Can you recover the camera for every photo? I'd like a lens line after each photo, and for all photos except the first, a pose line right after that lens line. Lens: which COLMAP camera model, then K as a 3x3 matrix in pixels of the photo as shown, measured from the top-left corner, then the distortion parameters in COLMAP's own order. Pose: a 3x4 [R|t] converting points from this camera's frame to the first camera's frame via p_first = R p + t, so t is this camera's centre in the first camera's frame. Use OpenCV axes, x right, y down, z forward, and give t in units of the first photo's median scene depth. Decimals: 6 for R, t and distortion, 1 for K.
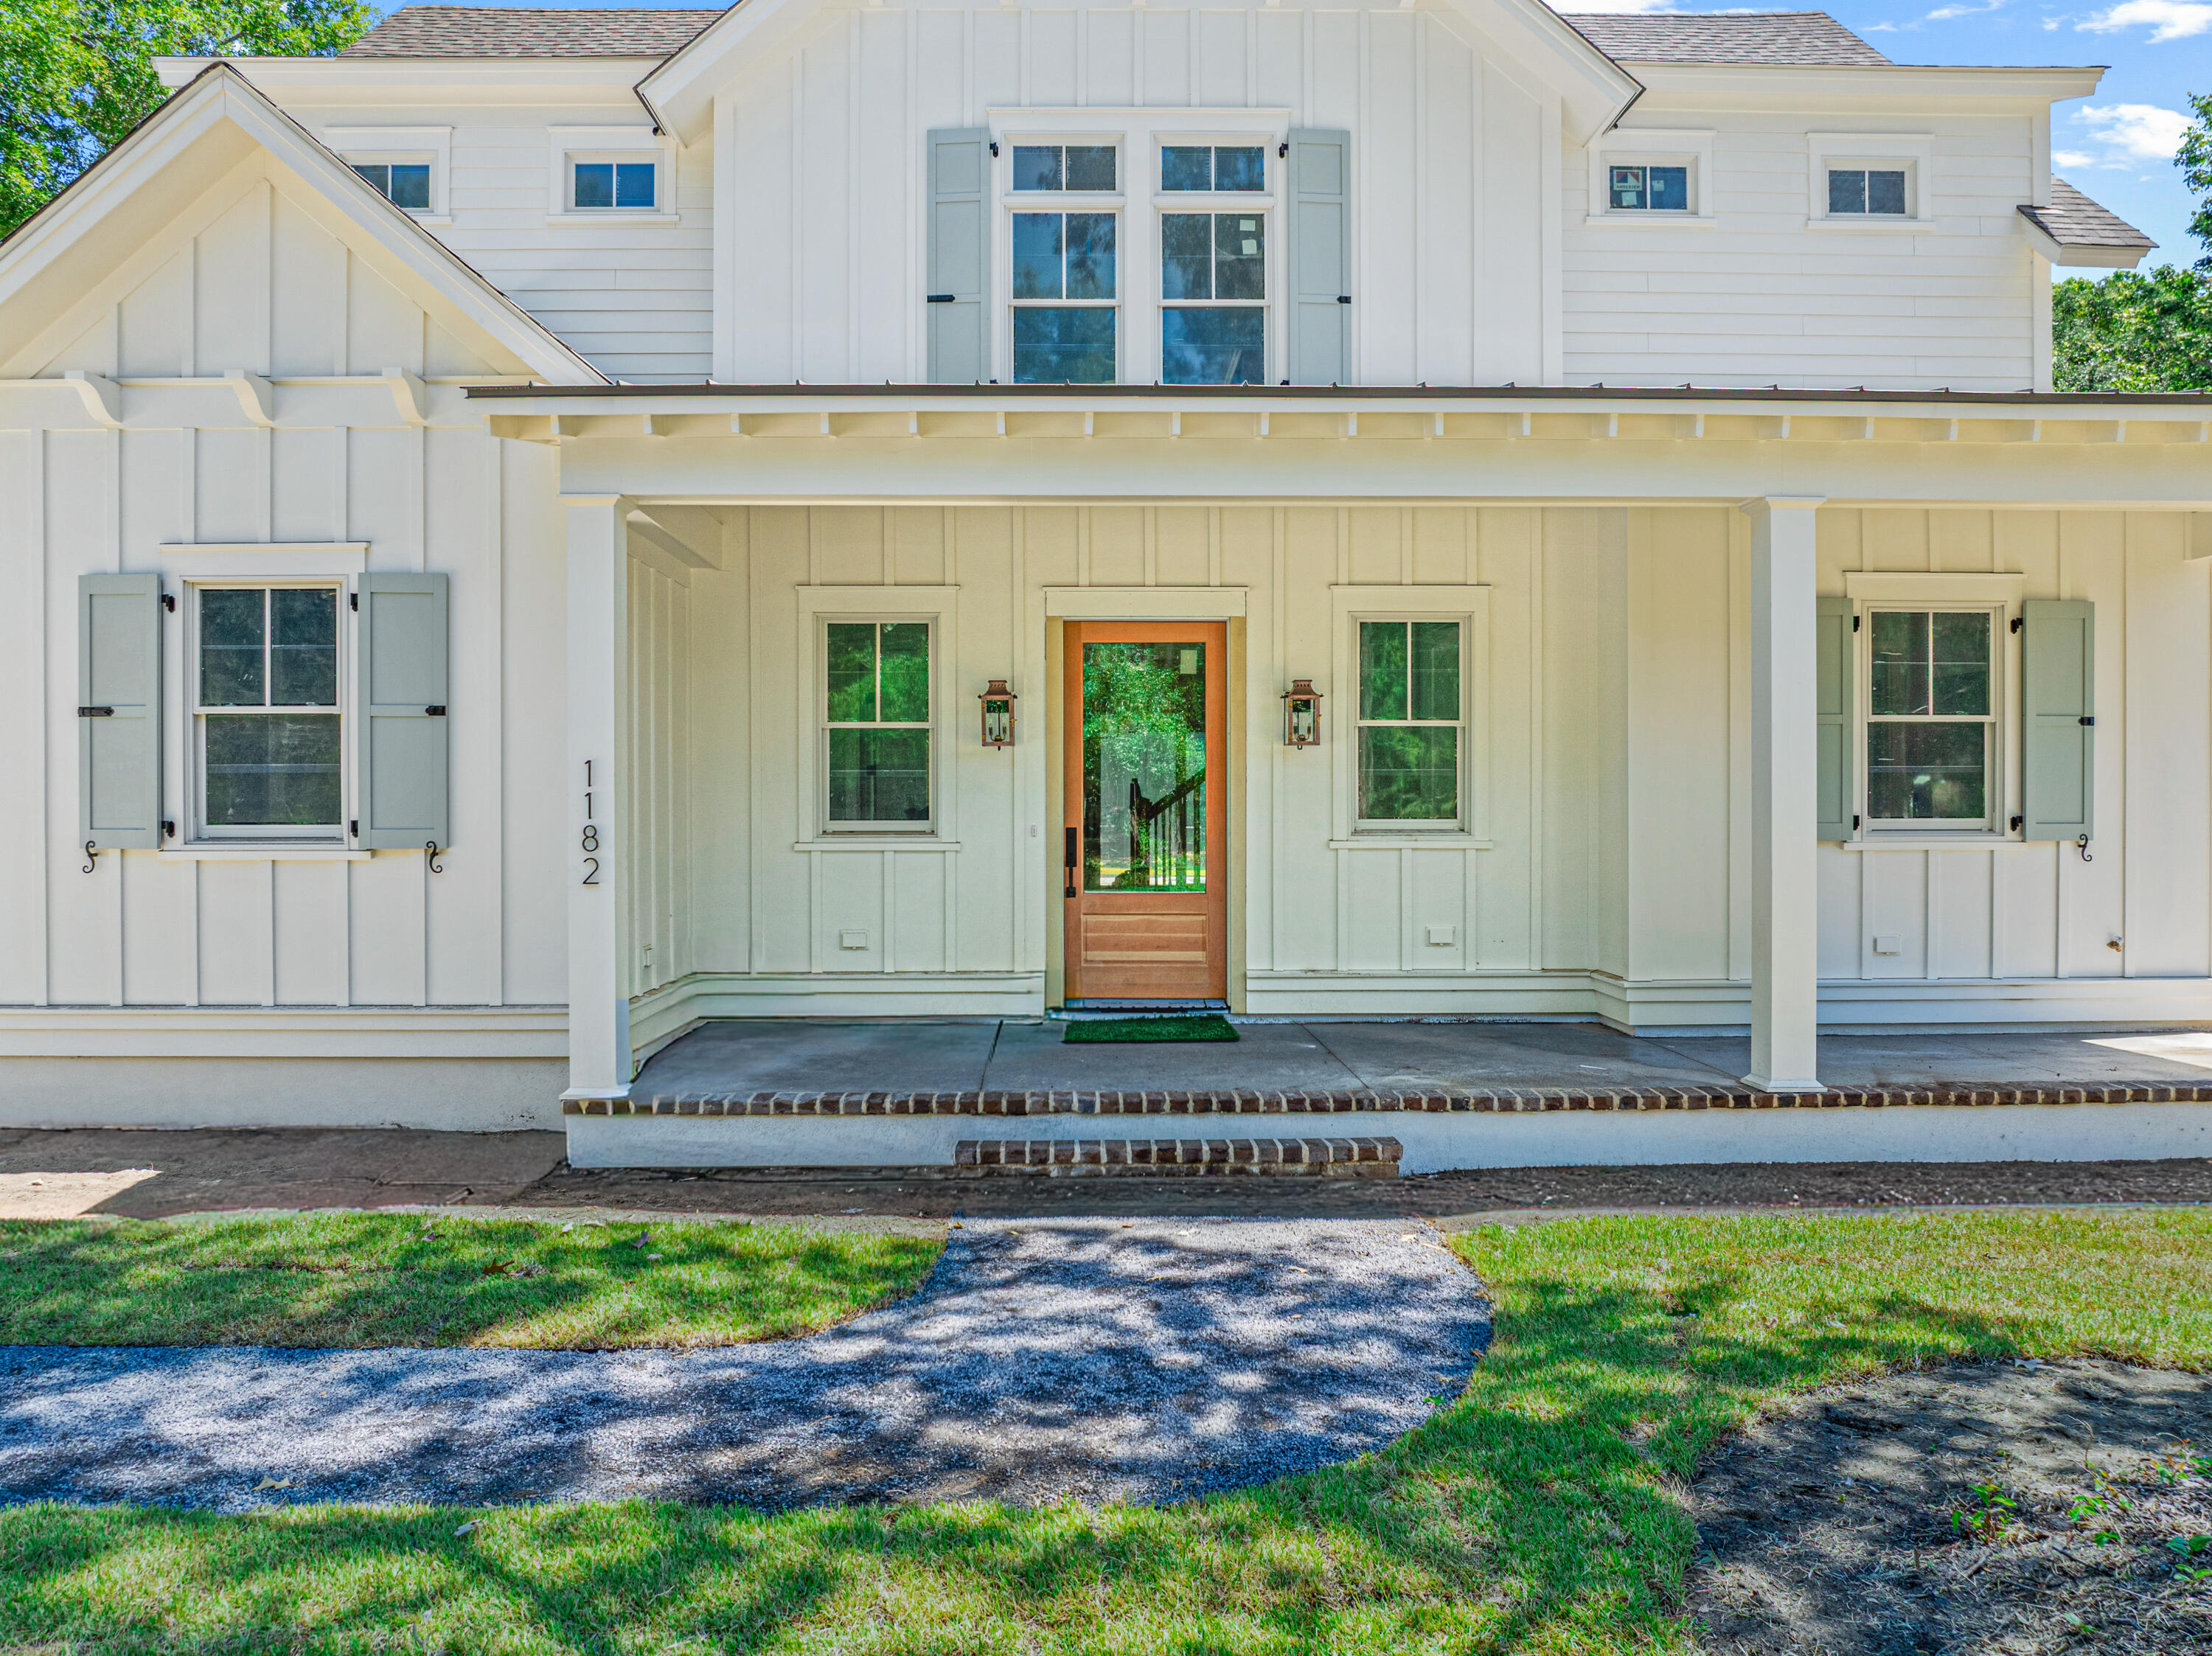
lens RADIAL K [[1606.5, 0, 1106.0], [0, 1606.5, 828.0], [0, 0, 1]] dist [-0.048184, -0.005137]
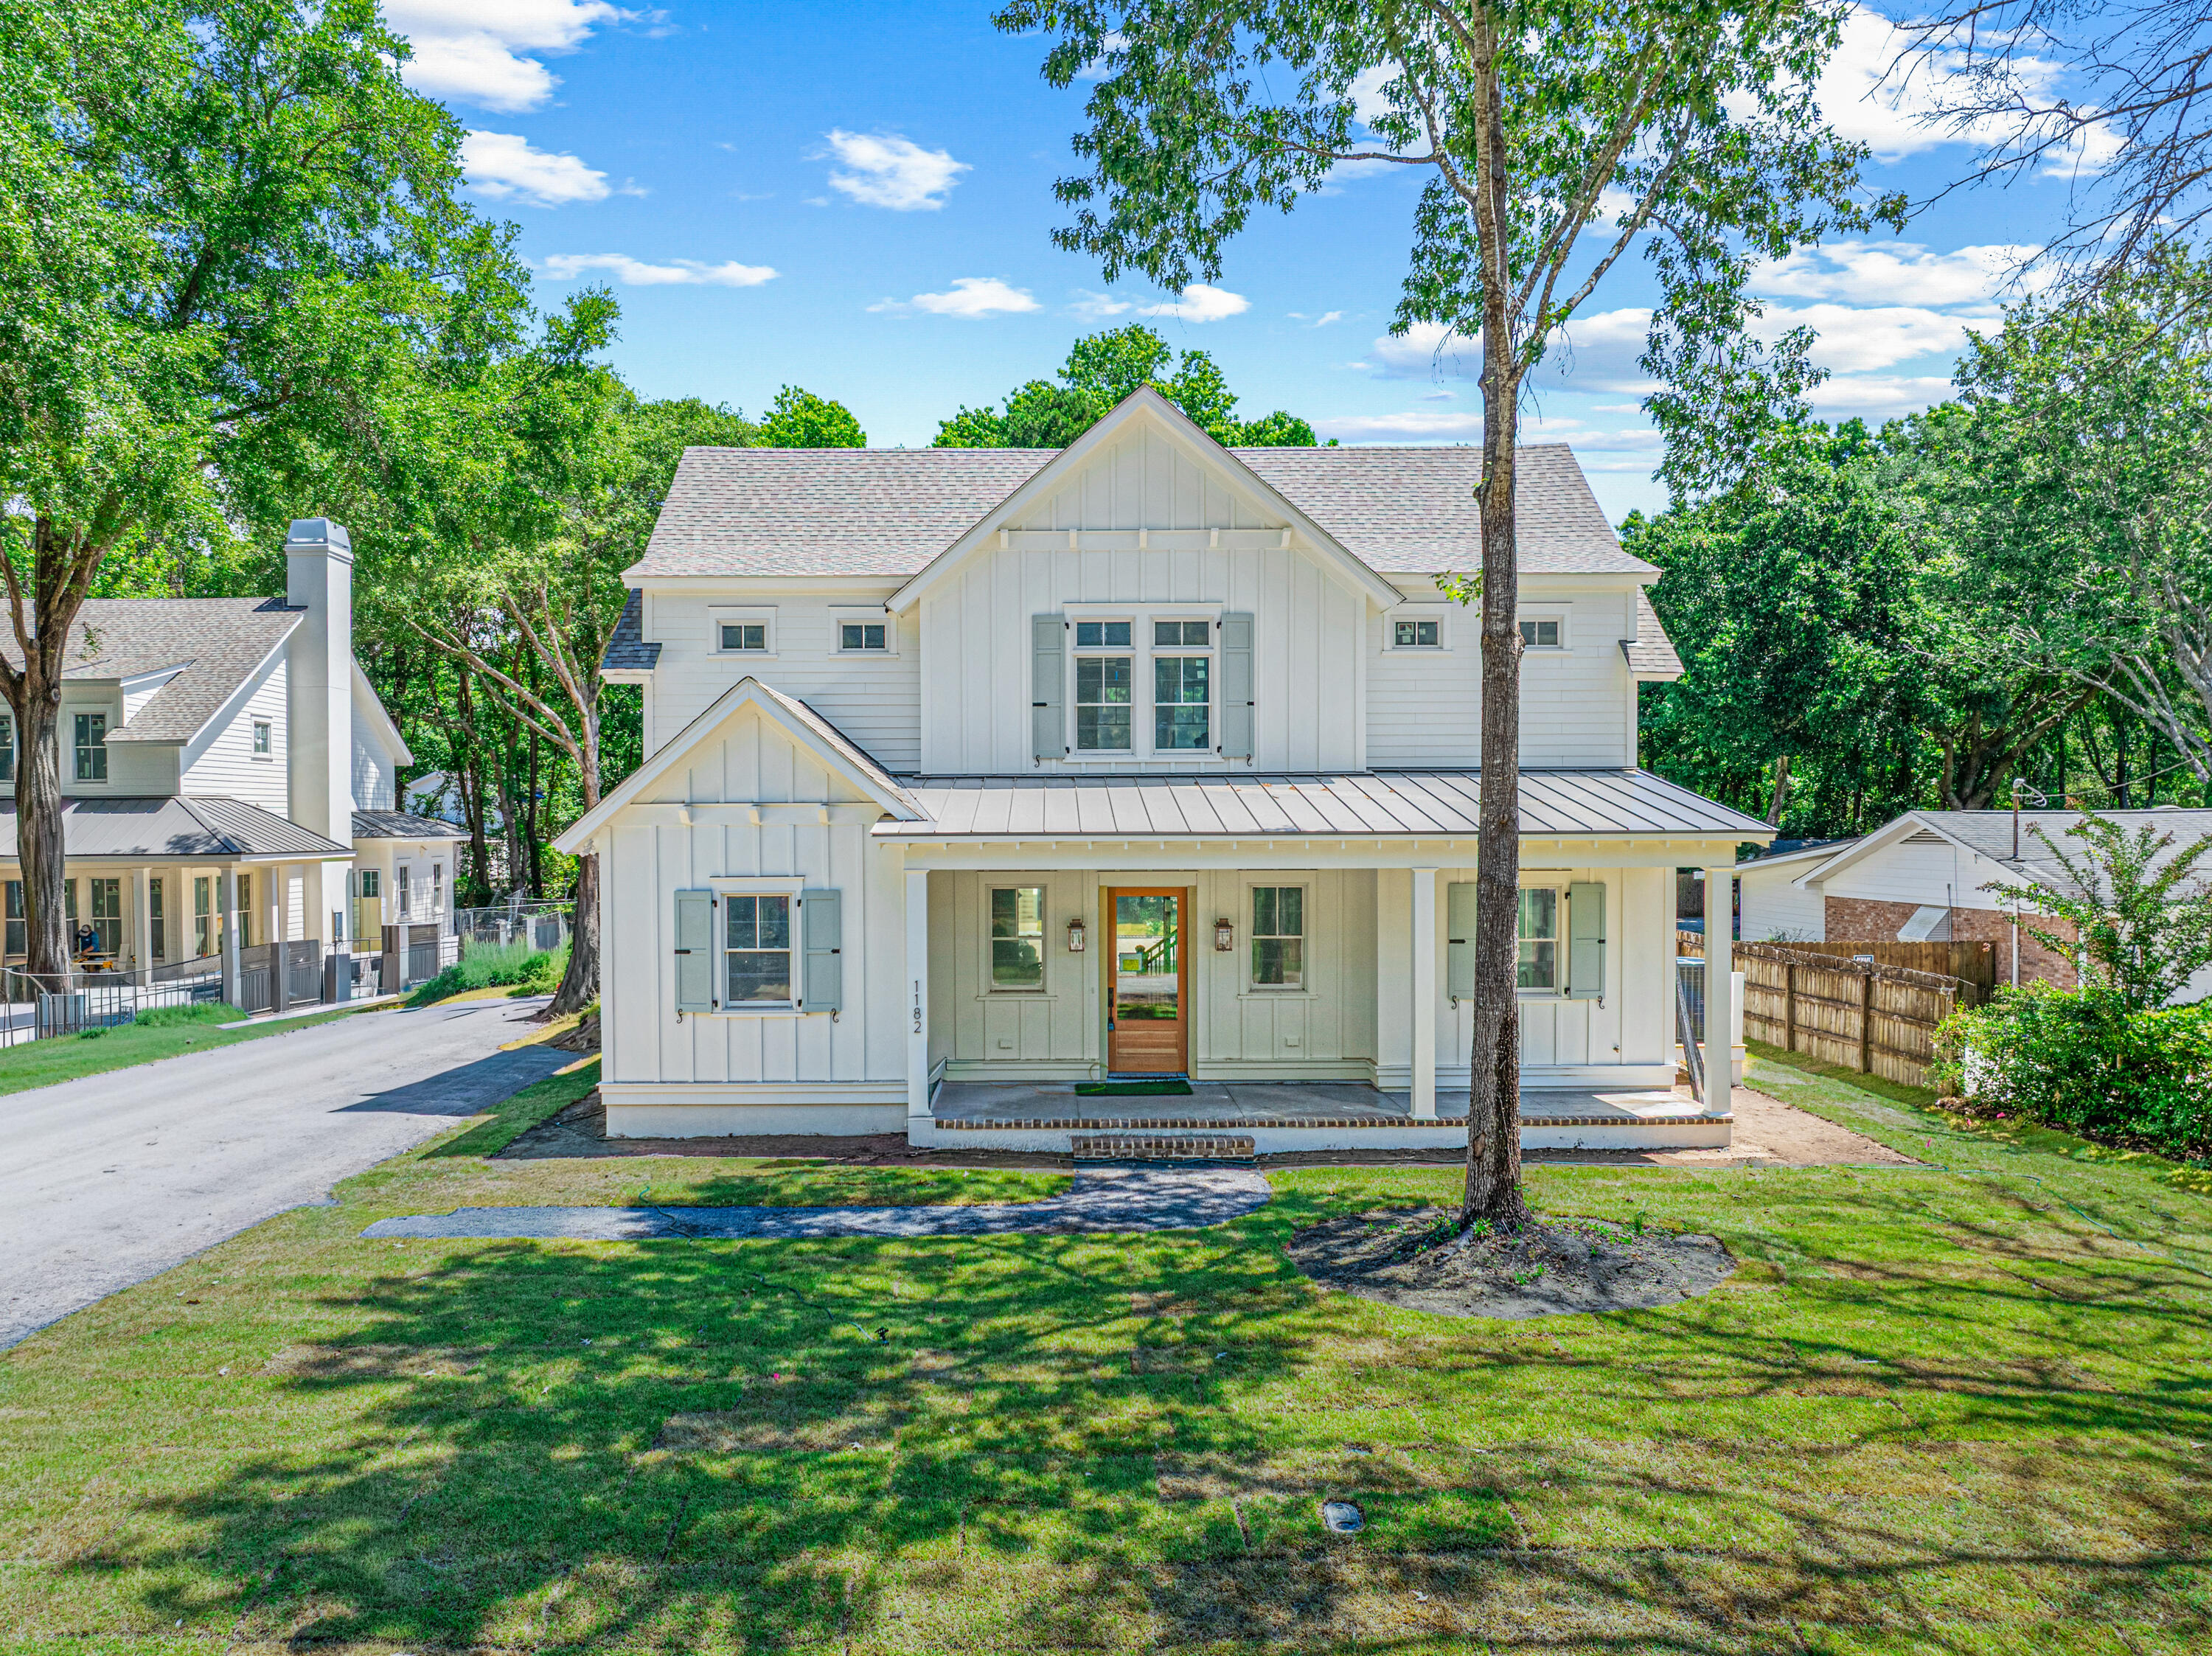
lens RADIAL K [[1662.6, 0, 1058.0], [0, 1662.6, 873.0], [0, 0, 1]] dist [-0.060121, 0.034839]
pose [[0.999810, -0.001570, -0.019451, -0.048684], [0.002062, 0.999678, 0.025277, -0.203161], [0.019405, -0.025312, 0.999491, -1.124916]]
